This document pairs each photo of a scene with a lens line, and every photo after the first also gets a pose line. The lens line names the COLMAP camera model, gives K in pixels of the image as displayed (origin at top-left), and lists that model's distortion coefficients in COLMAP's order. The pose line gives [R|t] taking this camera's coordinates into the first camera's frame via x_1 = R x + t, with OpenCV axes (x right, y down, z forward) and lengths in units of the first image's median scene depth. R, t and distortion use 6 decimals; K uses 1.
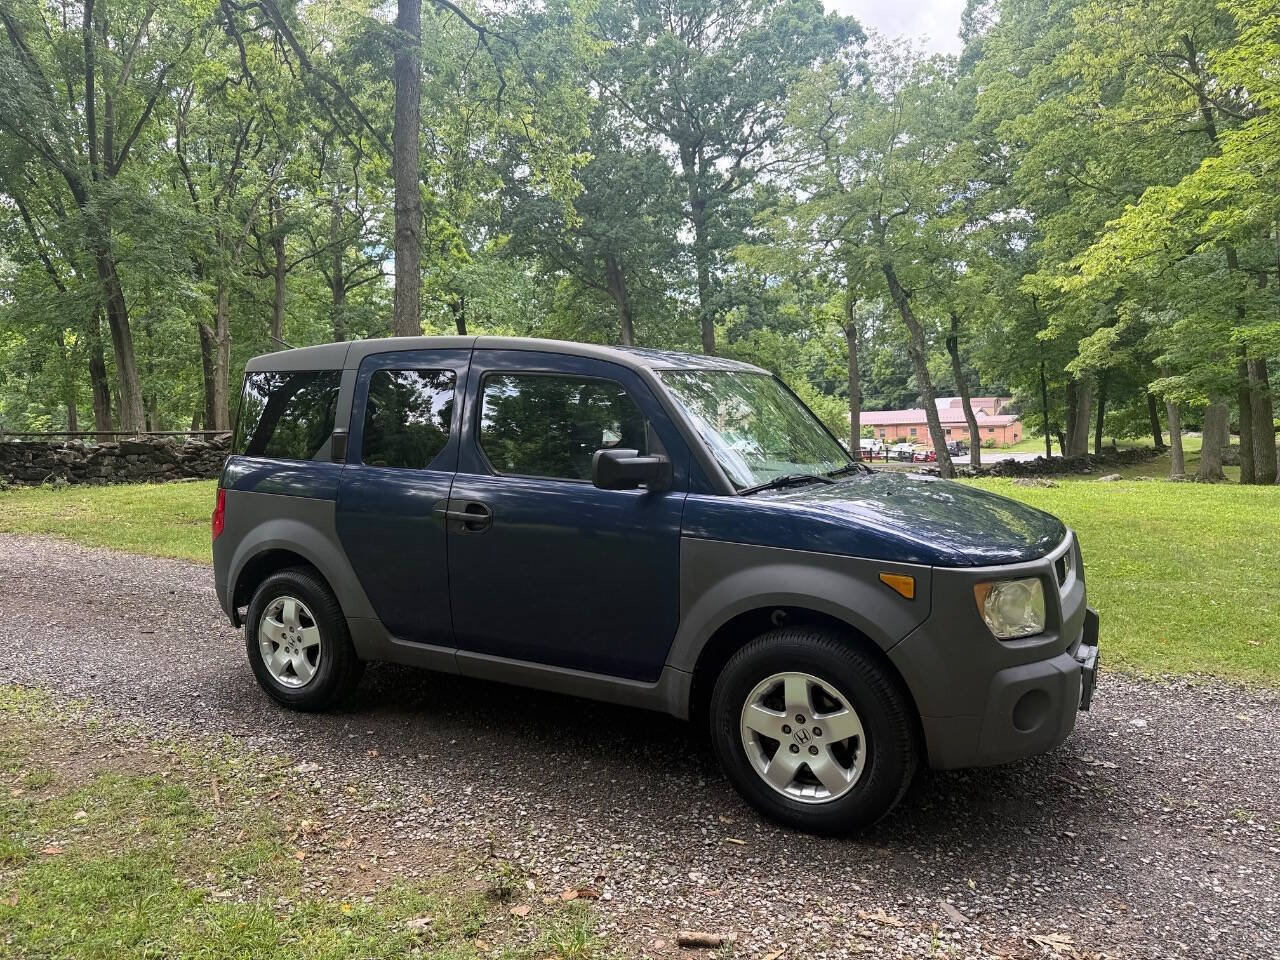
lens RADIAL K [[894.2, 0, 638.8], [0, 894.2, 485.2], [0, 0, 1]] dist [0.024719, -0.042292]
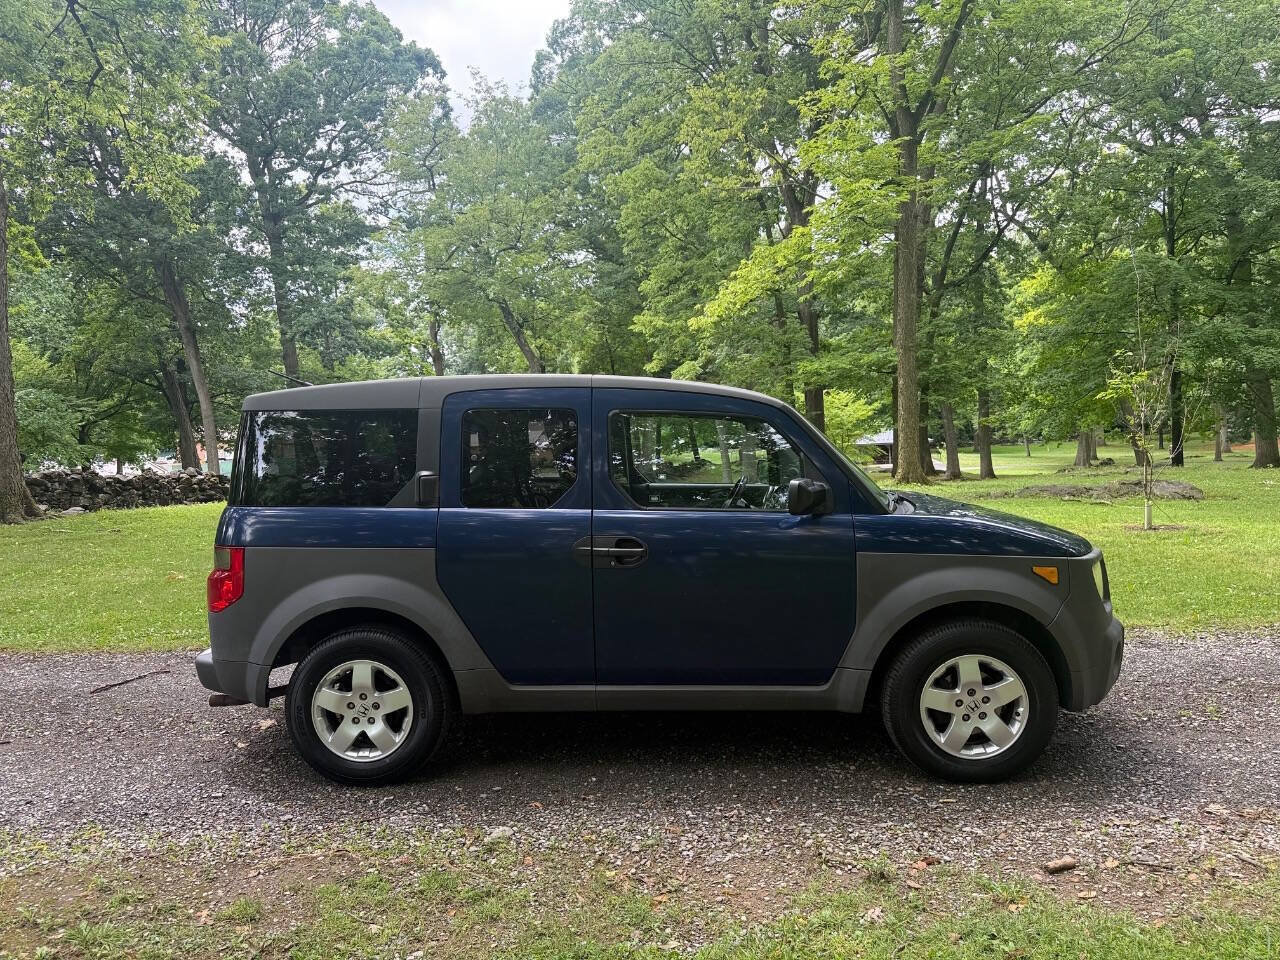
lens RADIAL K [[894.2, 0, 636.8], [0, 894.2, 482.5], [0, 0, 1]] dist [0.024719, -0.042292]
pose [[0.888309, -0.041721, 0.457347, -0.089138], [0.055139, 0.998350, -0.016023, -0.003823], [-0.455924, 0.039451, 0.889144, 0.011257]]
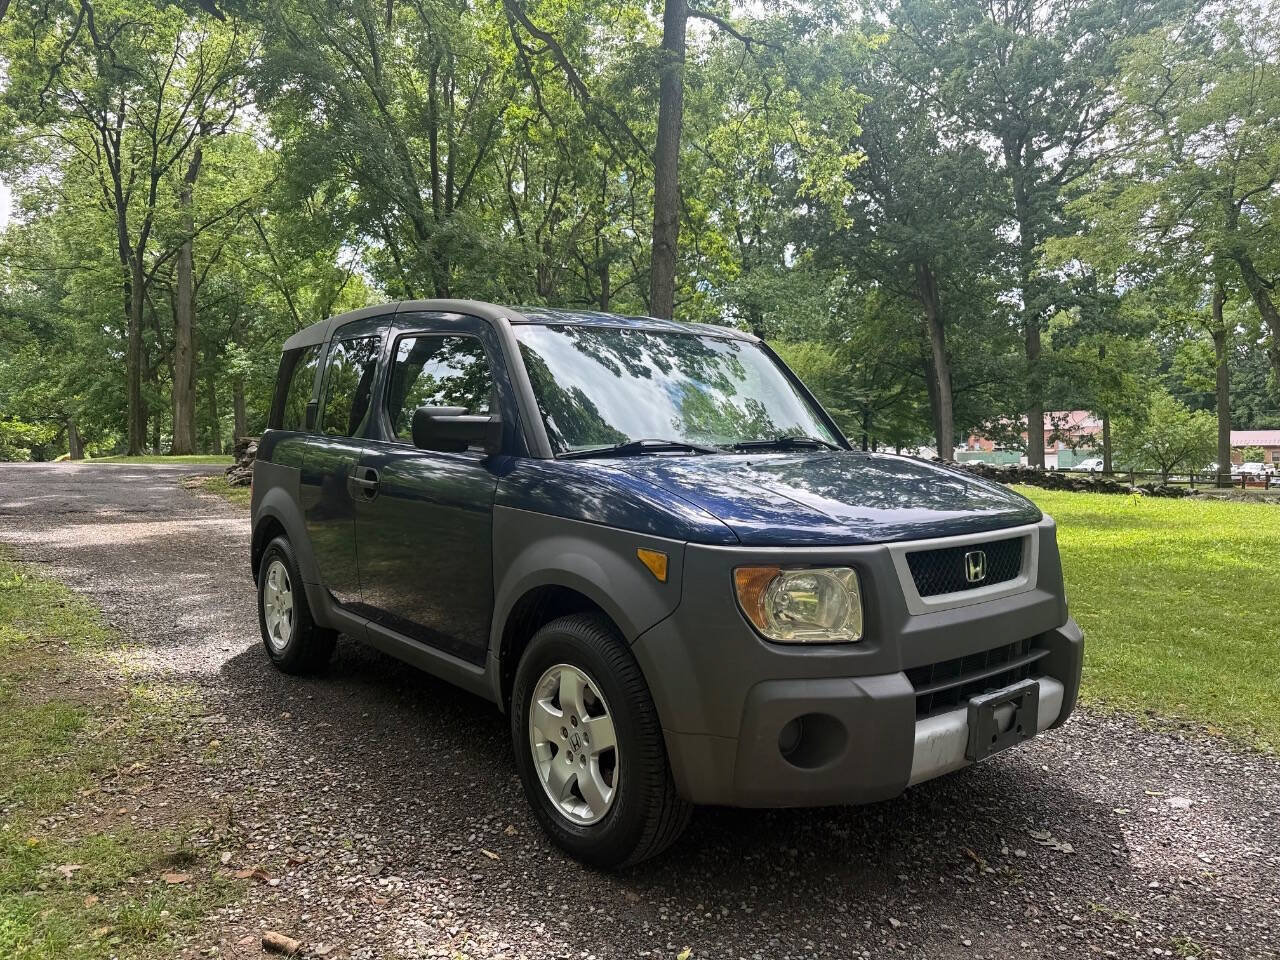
lens RADIAL K [[894.2, 0, 634.9], [0, 894.2, 482.1], [0, 0, 1]] dist [0.024719, -0.042292]
pose [[0.936277, 0.025626, -0.350327, 0.059336], [-0.033512, 0.999303, -0.016466, 0.005604], [0.349661, 0.027157, 0.936483, 0.026030]]
